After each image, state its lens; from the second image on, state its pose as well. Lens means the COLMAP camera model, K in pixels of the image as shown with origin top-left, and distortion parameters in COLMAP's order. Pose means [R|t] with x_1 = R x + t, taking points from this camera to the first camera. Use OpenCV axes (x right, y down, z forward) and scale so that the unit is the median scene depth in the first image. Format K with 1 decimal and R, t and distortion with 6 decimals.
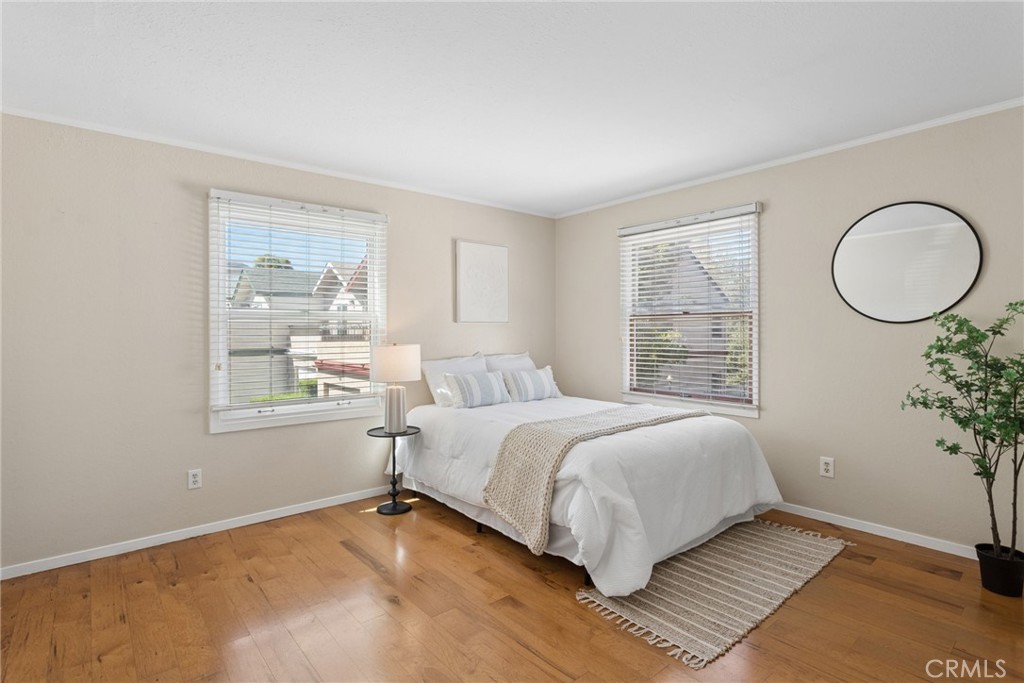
lens RADIAL K [[500.7, 0, 516.3], [0, 500.7, 333.9], [0, 0, 1]] dist [-0.012216, 0.002872]
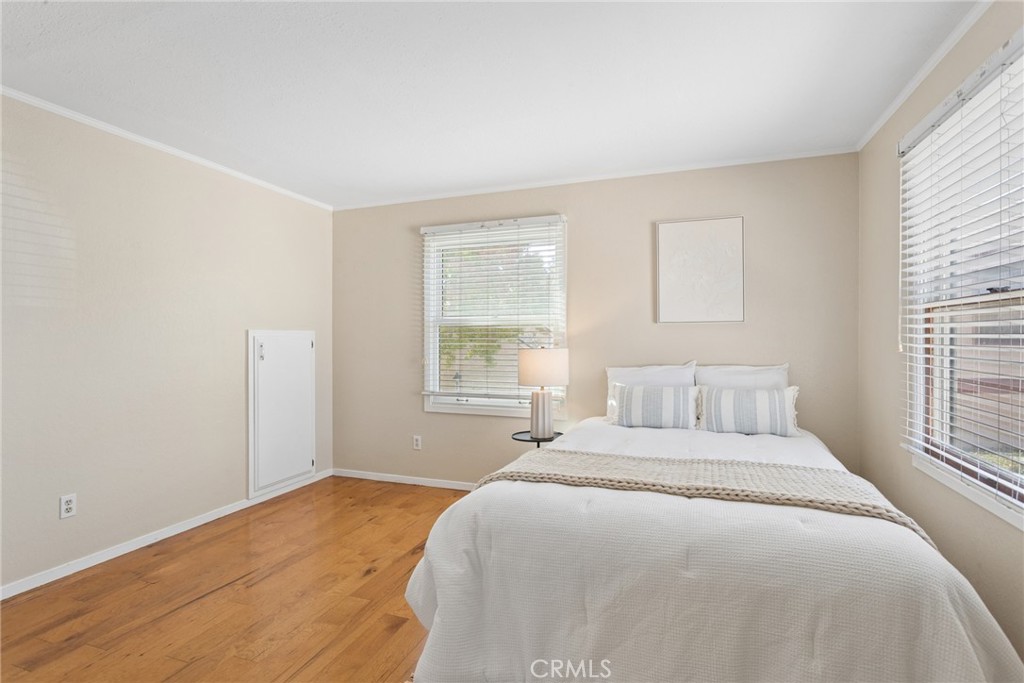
lens RADIAL K [[500.7, 0, 515.1], [0, 500.7, 344.4], [0, 0, 1]] dist [-0.012216, 0.002872]
pose [[0.498053, 0.013173, -0.867047, 0.656215], [-0.002620, 0.999903, 0.013686, 0.001528], [0.867143, -0.004544, 0.498039, 0.533328]]
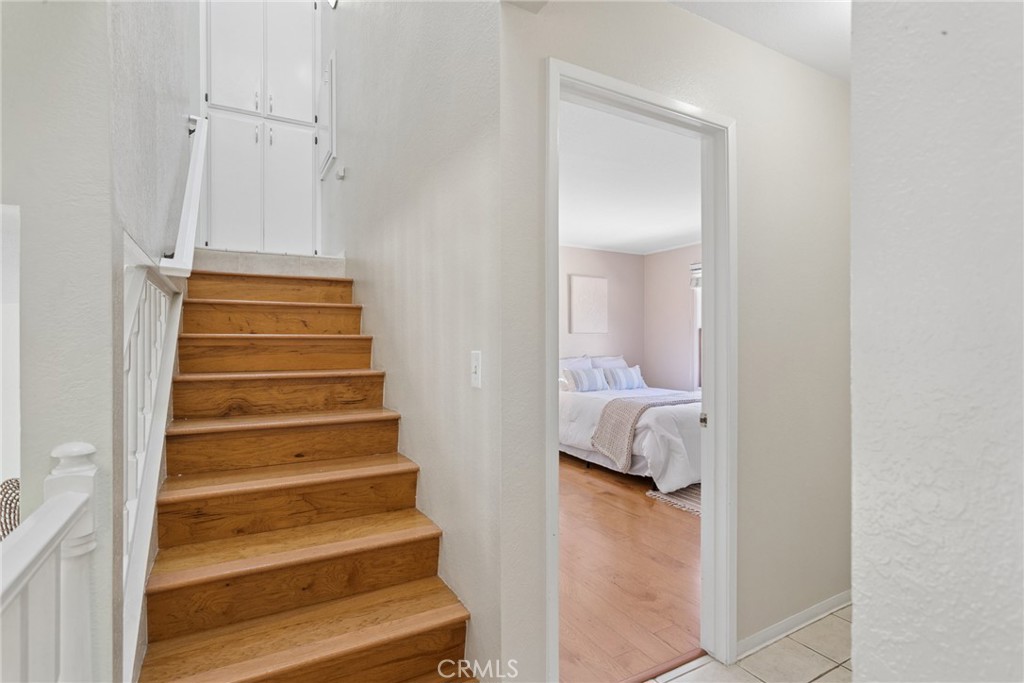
lens RADIAL K [[500.7, 0, 516.5], [0, 500.7, 343.0], [0, 0, 1]] dist [-0.012216, 0.002872]
pose [[0.980190, 0.004470, -0.198011, 0.015012], [-0.004912, 0.999986, -0.001741, 0.008945], [0.198001, 0.002679, 0.980198, -0.571622]]
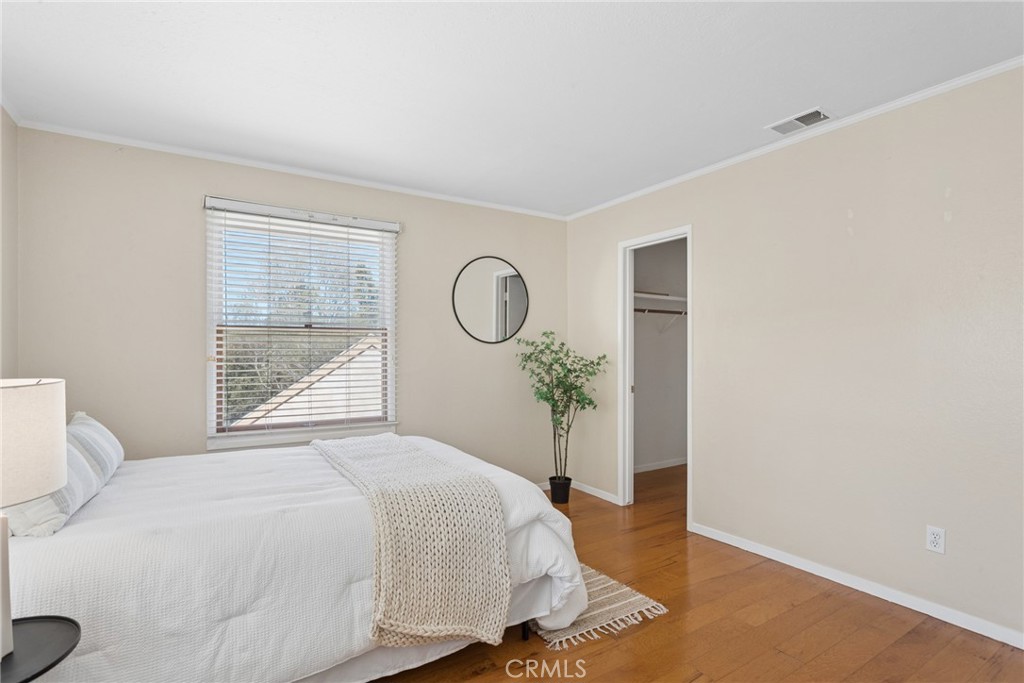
lens RADIAL K [[500.7, 0, 514.9], [0, 500.7, 346.8], [0, 0, 1]] dist [-0.012216, 0.002872]
pose [[0.147706, 0.005283, 0.989017, -0.565313], [0.000378, 0.999985, -0.005398, -0.003102], [-0.989031, 0.001171, 0.147702, 0.691562]]
